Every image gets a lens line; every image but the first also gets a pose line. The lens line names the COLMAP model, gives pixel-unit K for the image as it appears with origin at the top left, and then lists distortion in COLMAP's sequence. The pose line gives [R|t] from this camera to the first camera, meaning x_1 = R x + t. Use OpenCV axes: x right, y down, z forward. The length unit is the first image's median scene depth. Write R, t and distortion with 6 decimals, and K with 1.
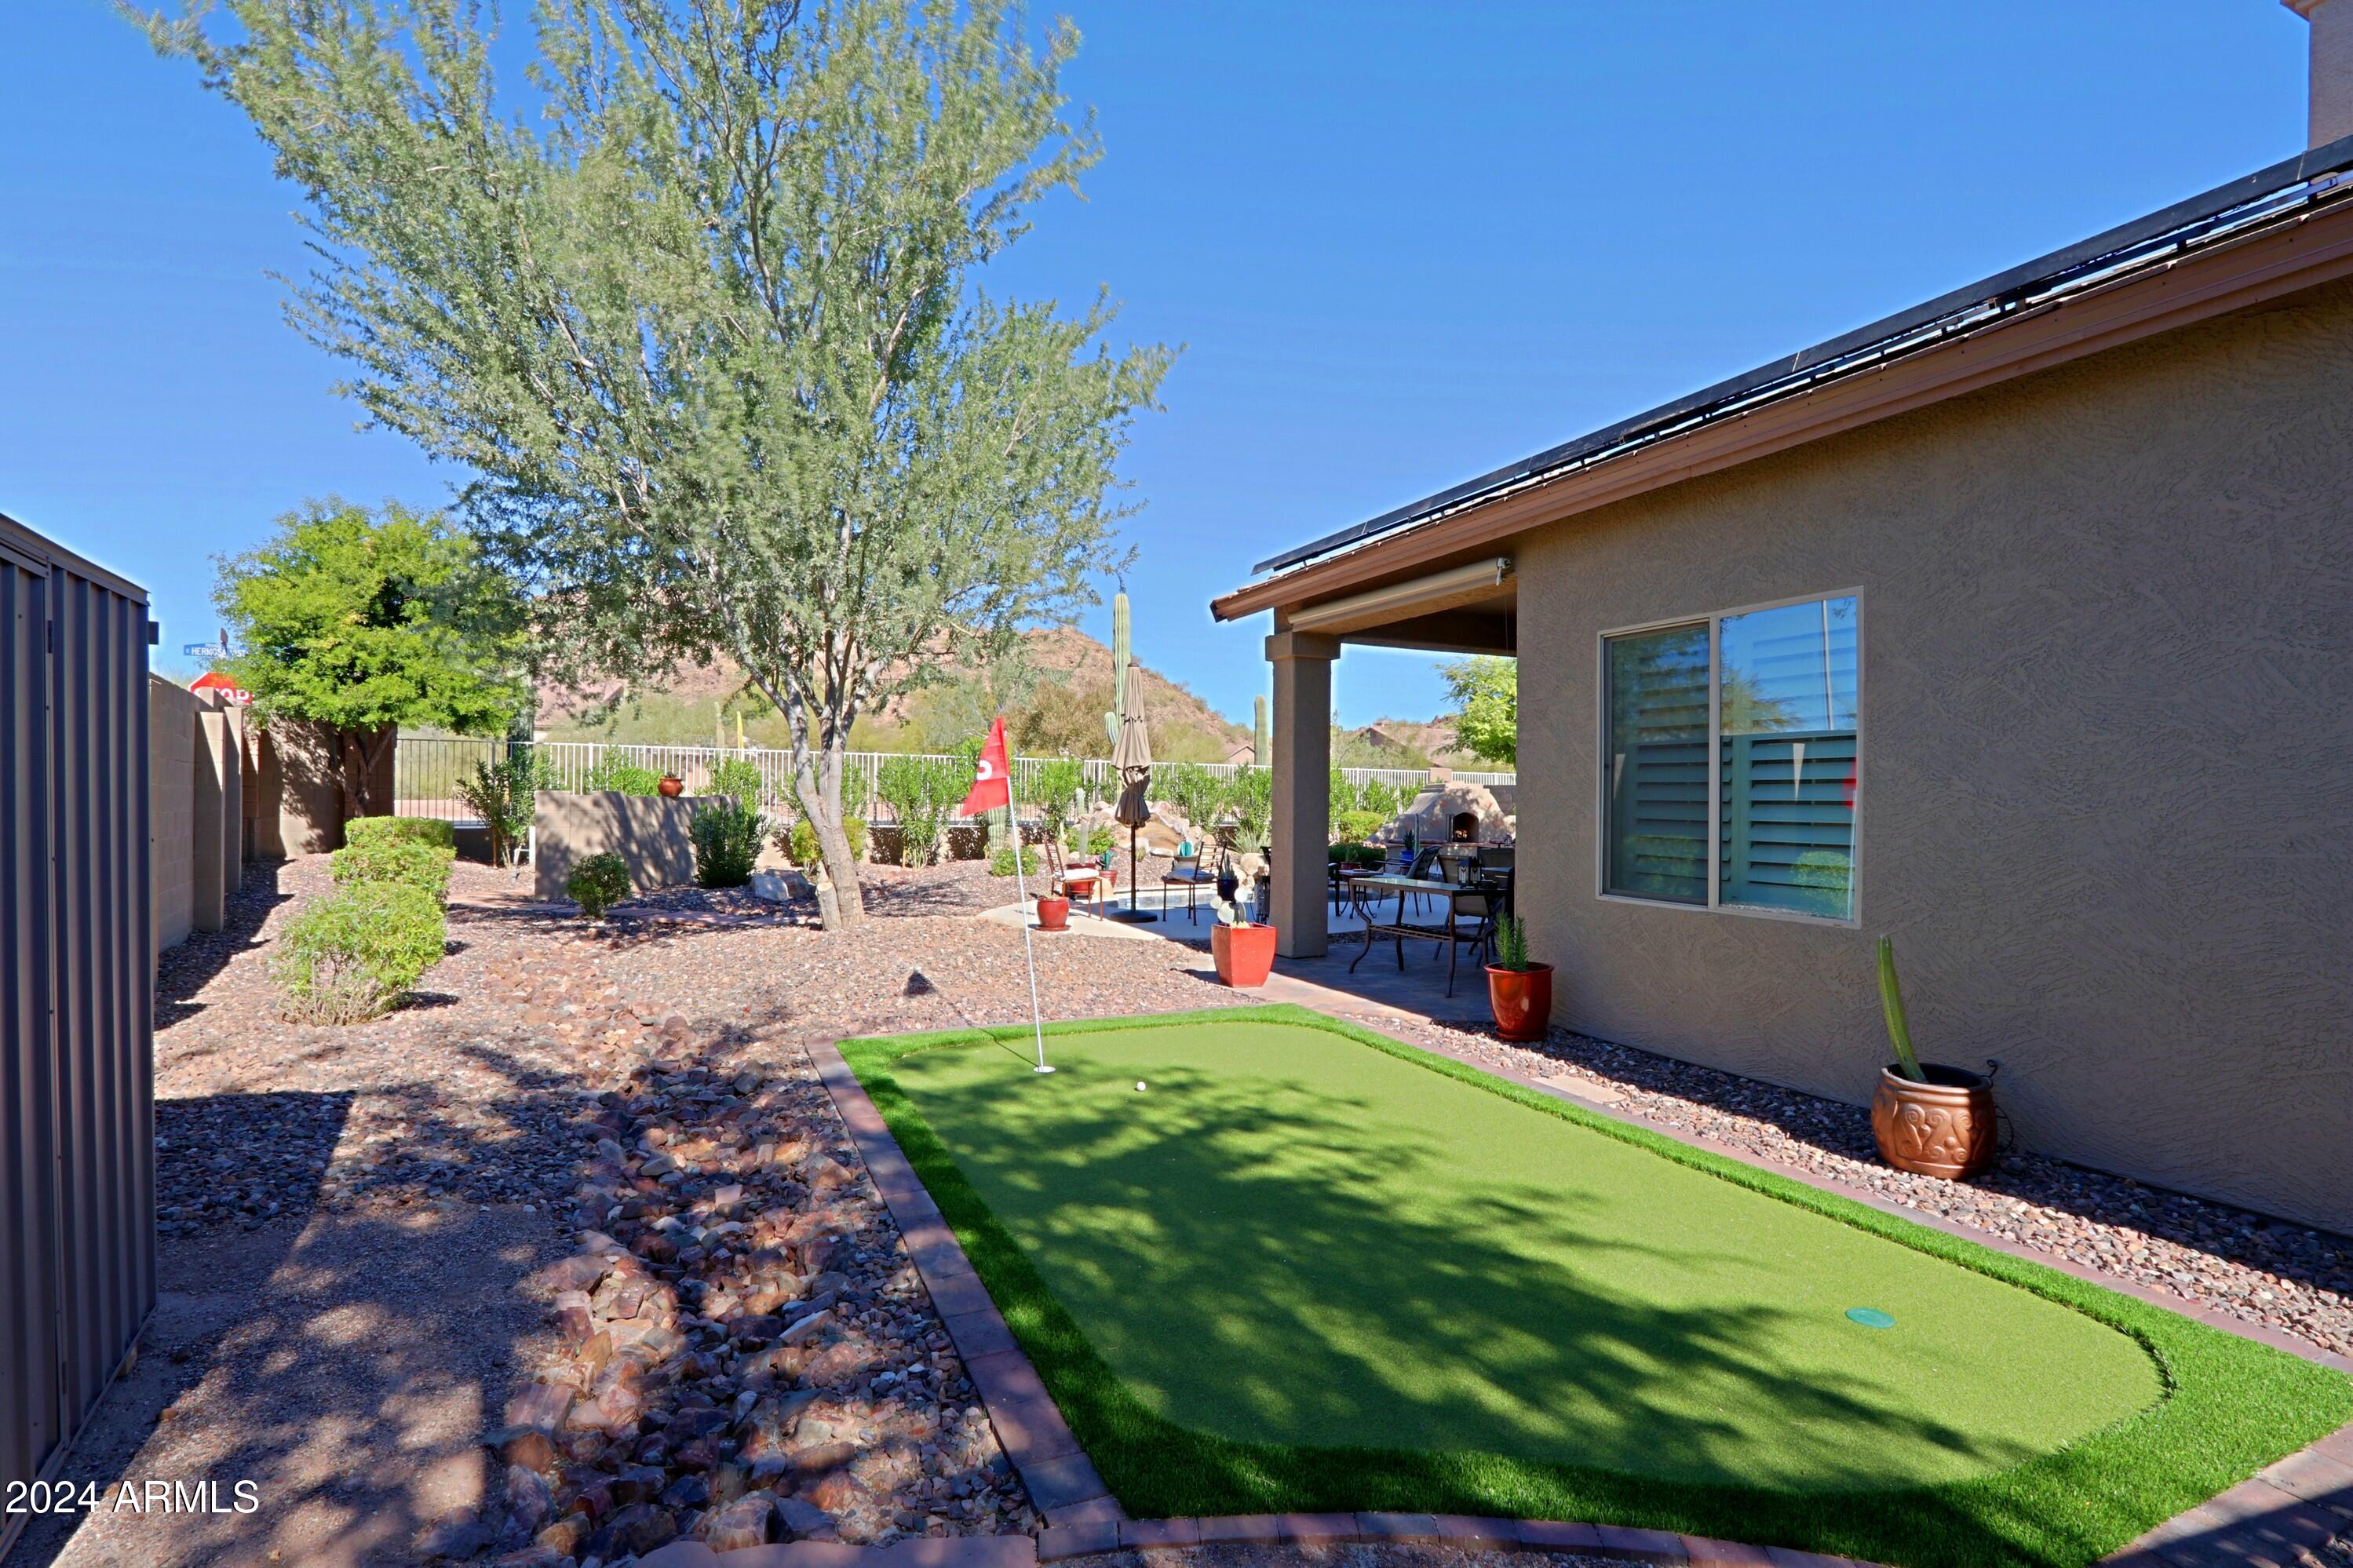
lens RADIAL K [[1087.9, 0, 1167.7], [0, 1087.9, 791.7], [0, 0, 1]] dist [0.001825, 0.000256]
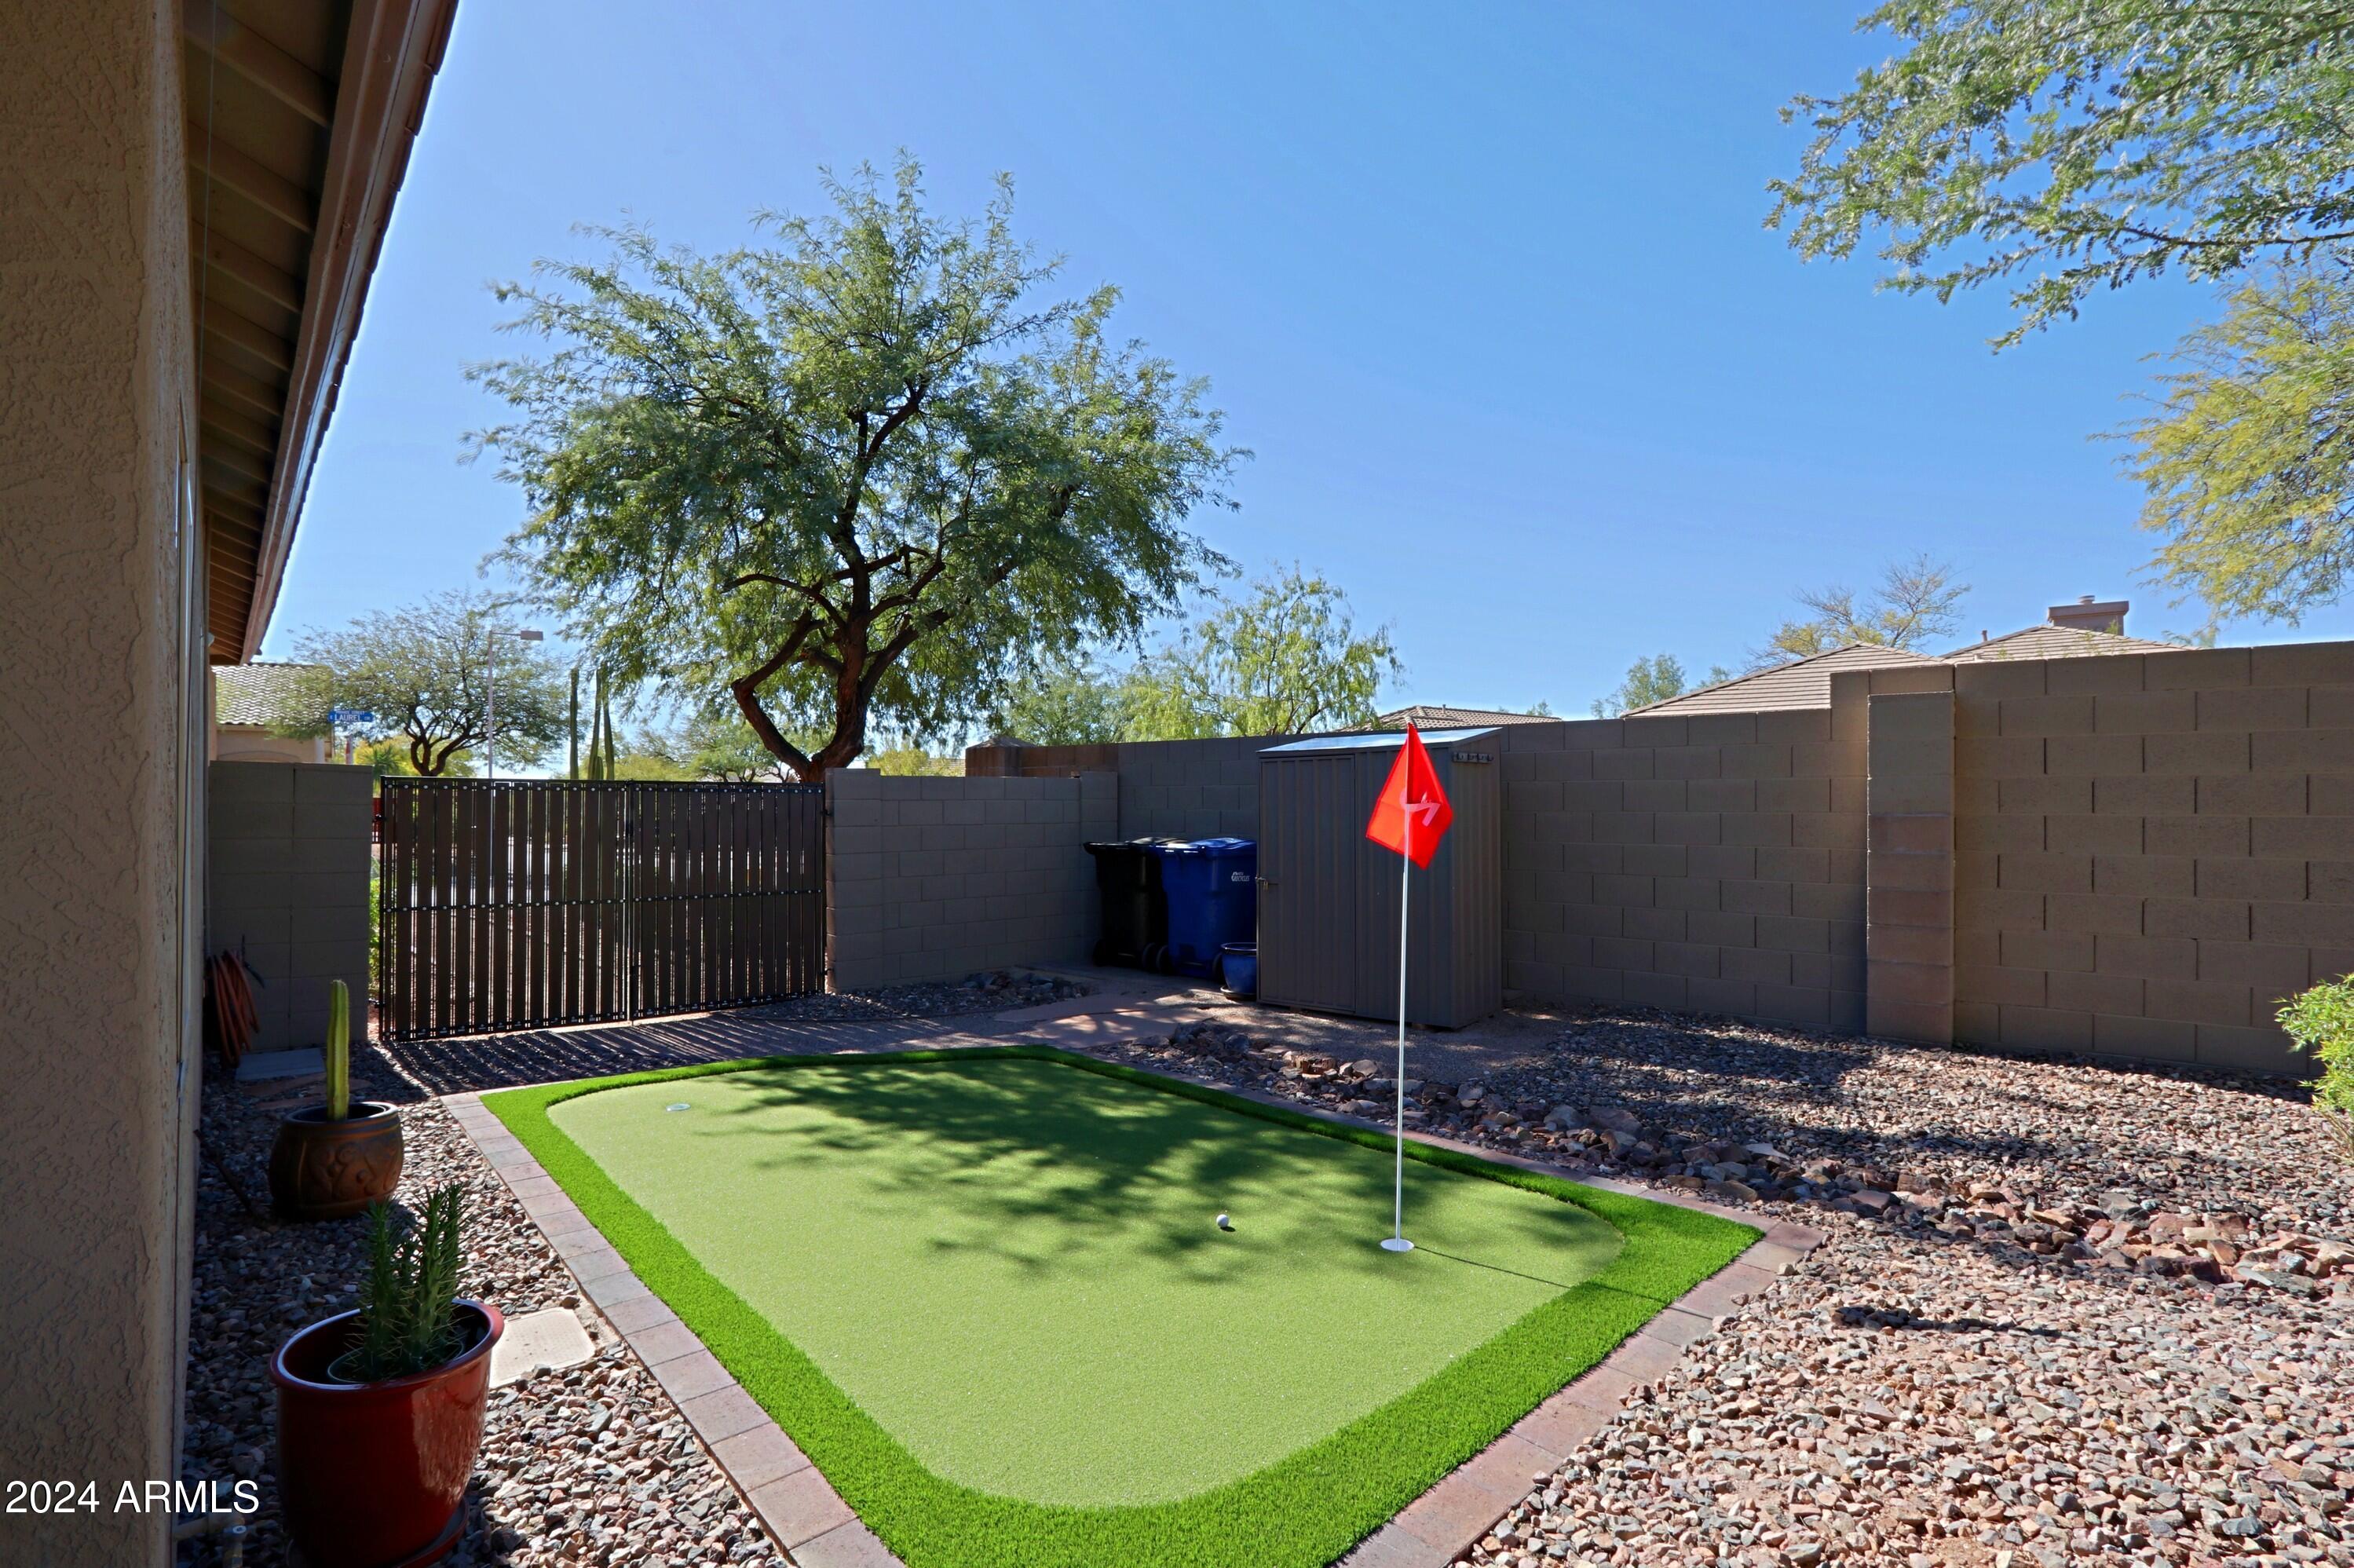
lens RADIAL K [[1088.4, 0, 1173.6], [0, 1088.4, 794.6], [0, 0, 1]] dist [0.001825, 0.000256]
pose [[-0.950163, -0.006956, -0.311677, 0.289341], [-0.005258, 0.999966, -0.006288, -0.022097], [0.311711, -0.004336, -0.950167, 1.975075]]
